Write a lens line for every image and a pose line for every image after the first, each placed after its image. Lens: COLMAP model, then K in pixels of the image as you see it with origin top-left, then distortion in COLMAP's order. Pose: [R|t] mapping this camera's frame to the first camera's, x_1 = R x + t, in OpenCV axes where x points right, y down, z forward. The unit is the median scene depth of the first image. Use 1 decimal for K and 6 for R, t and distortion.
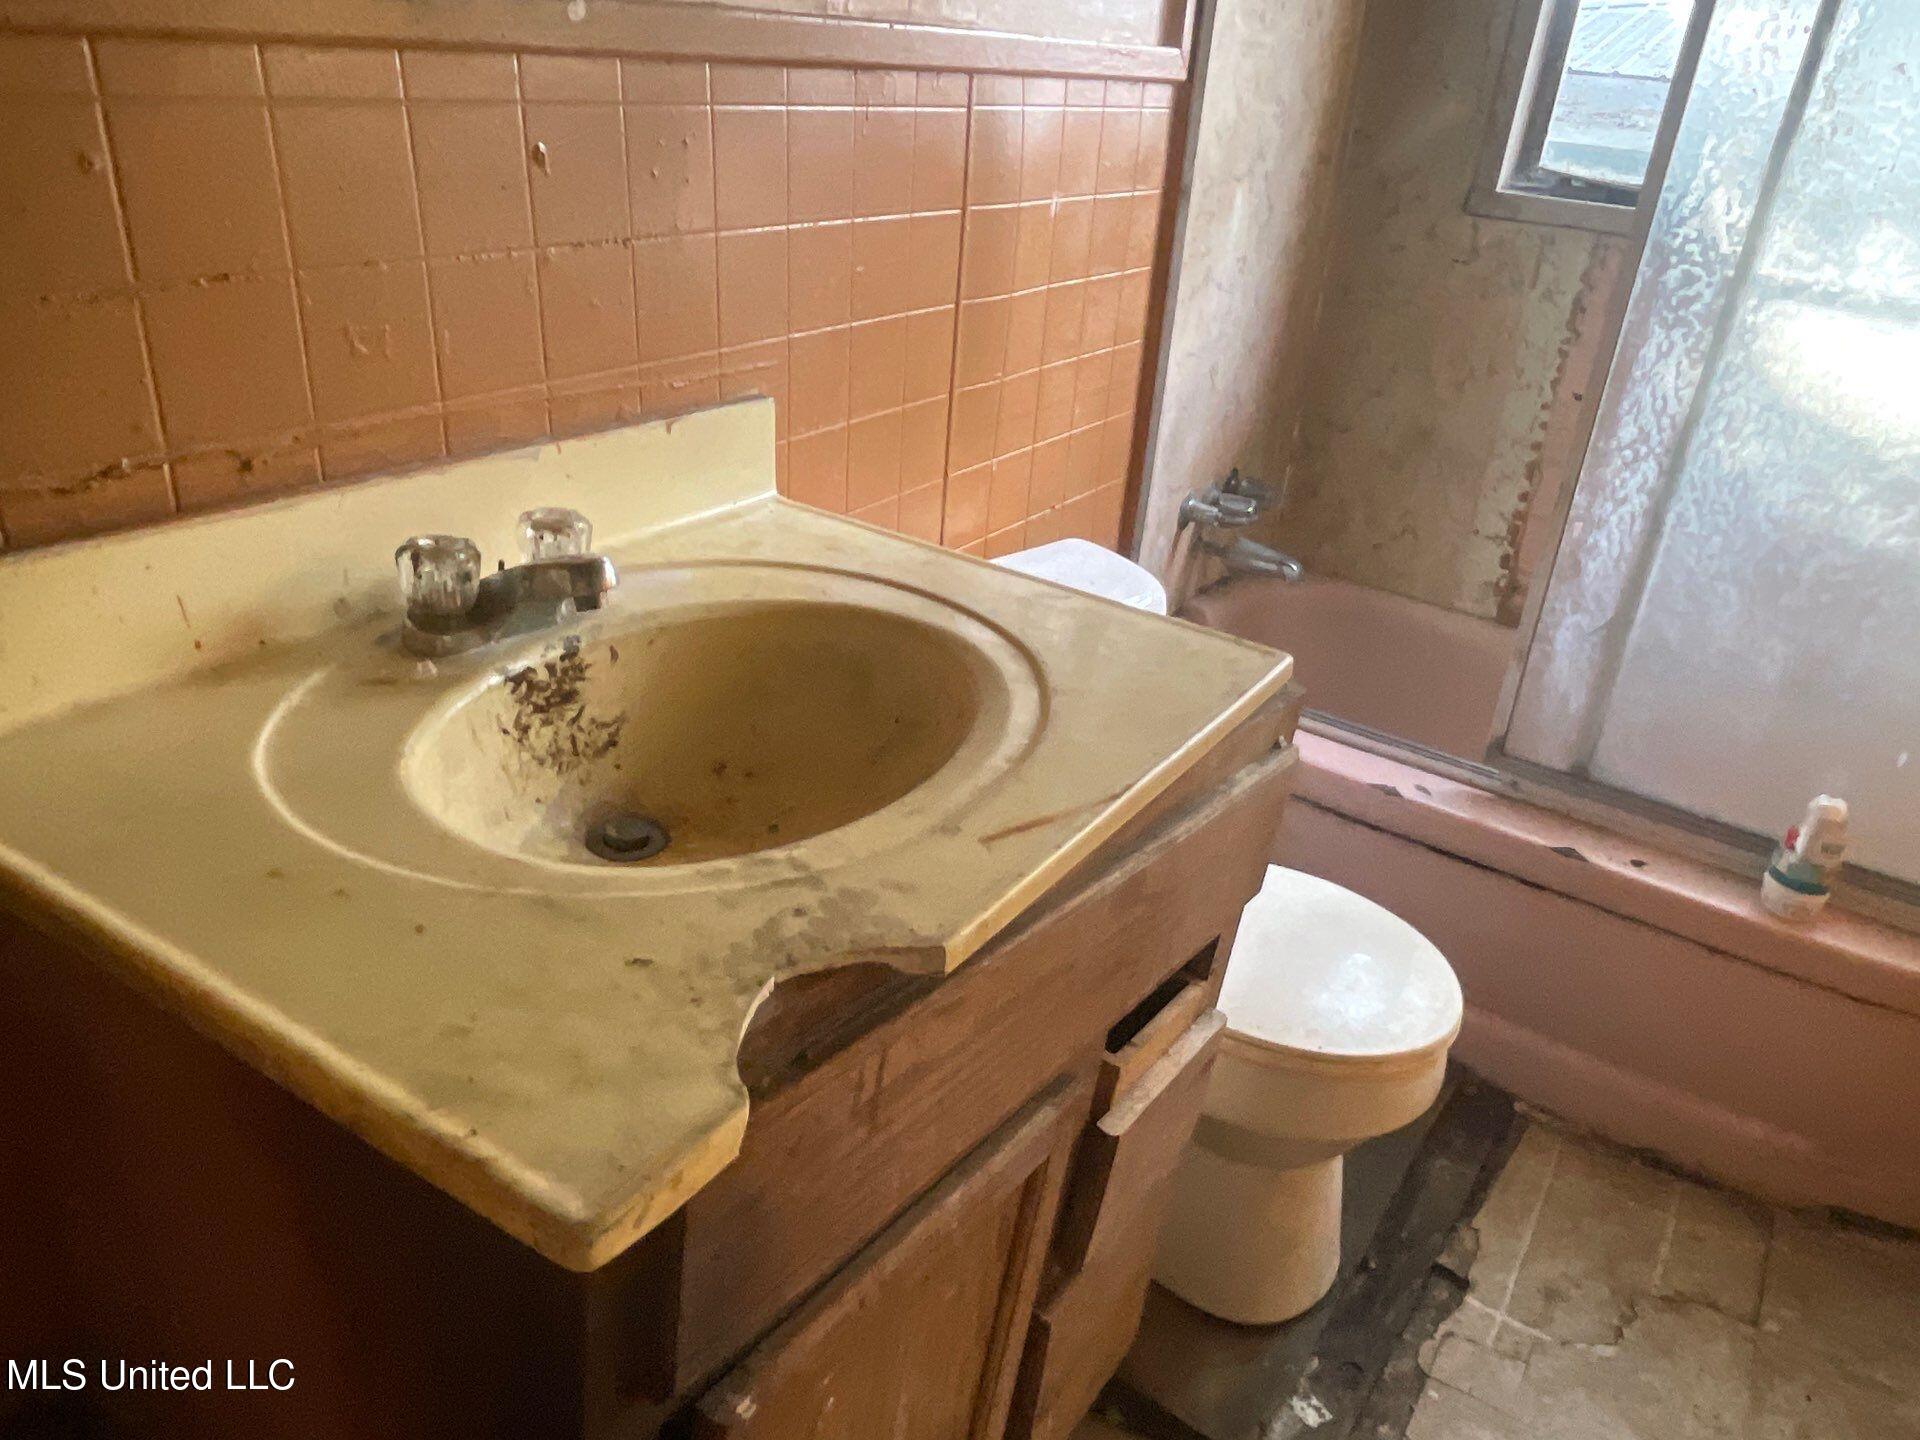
lens RADIAL K [[1388.3, 0, 967.4], [0, 1388.3, 705.6], [0, 0, 1]] dist [-0.004334, -0.004042]
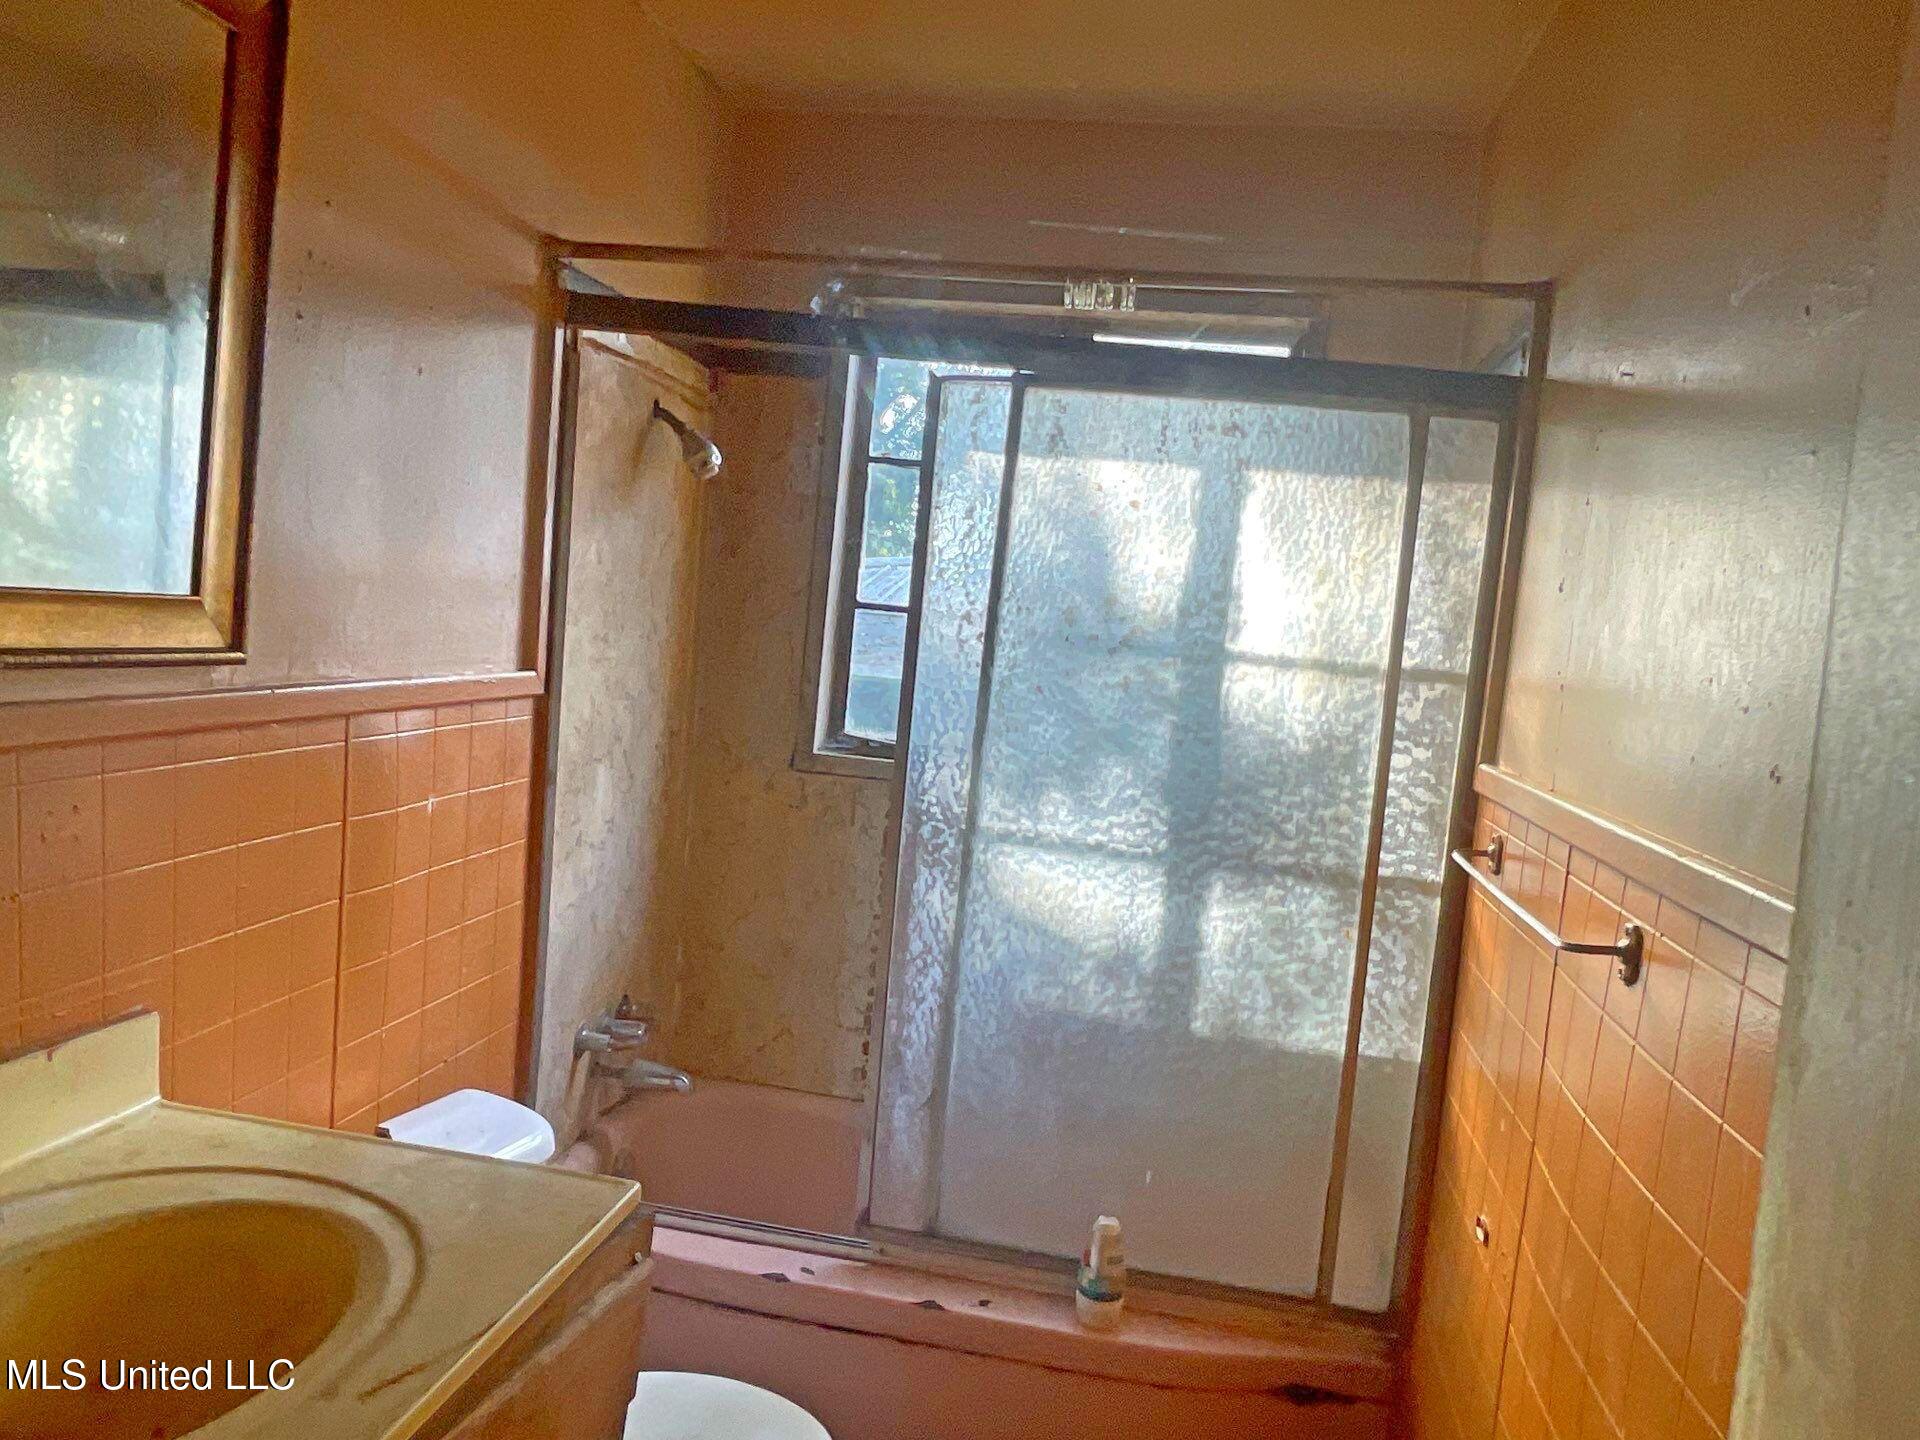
lens RADIAL K [[1388.3, 0, 967.4], [0, 1388.3, 705.6], [0, 0, 1]] dist [-0.004334, -0.004042]
pose [[0.918617, -0.031878, 0.393860, 0.020466], [0.163196, 0.938369, -0.304680, -0.006956], [-0.359874, 0.344161, 0.867205, -0.215845]]
